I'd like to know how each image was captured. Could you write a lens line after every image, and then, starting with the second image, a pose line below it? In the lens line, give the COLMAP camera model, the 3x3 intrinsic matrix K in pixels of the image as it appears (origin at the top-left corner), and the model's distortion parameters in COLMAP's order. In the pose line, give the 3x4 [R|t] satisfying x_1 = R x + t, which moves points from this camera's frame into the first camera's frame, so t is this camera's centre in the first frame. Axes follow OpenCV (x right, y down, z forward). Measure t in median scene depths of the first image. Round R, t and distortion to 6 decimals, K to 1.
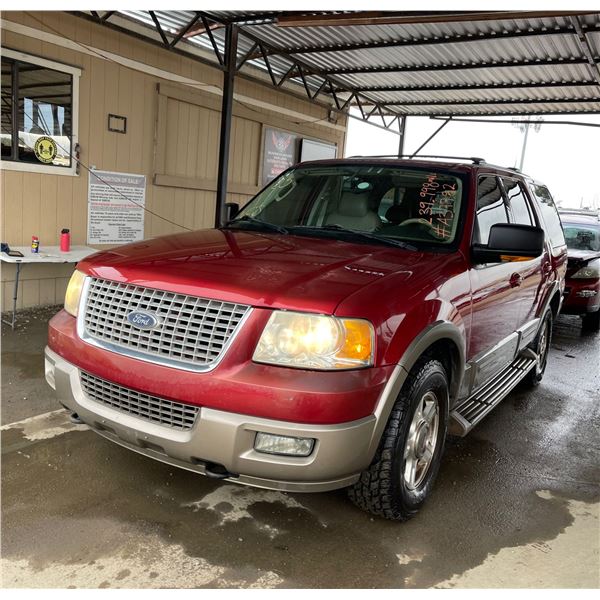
lens RADIAL K [[637.4, 0, 294.4], [0, 637.4, 302.4], [0, 0, 1]] dist [0.030393, 0.000000]
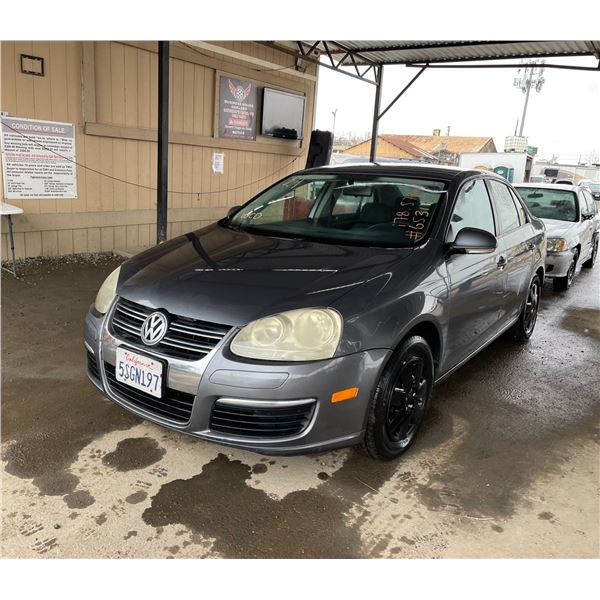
lens RADIAL K [[548.2, 0, 302.8], [0, 548.2, 299.8], [0, 0, 1]] dist [0.062224, -0.069088]
pose [[0.998872, -0.003697, -0.047338, 0.122732], [0.007522, 0.996695, 0.080888, -0.005640], [0.046882, -0.081153, 0.995598, 0.170724]]
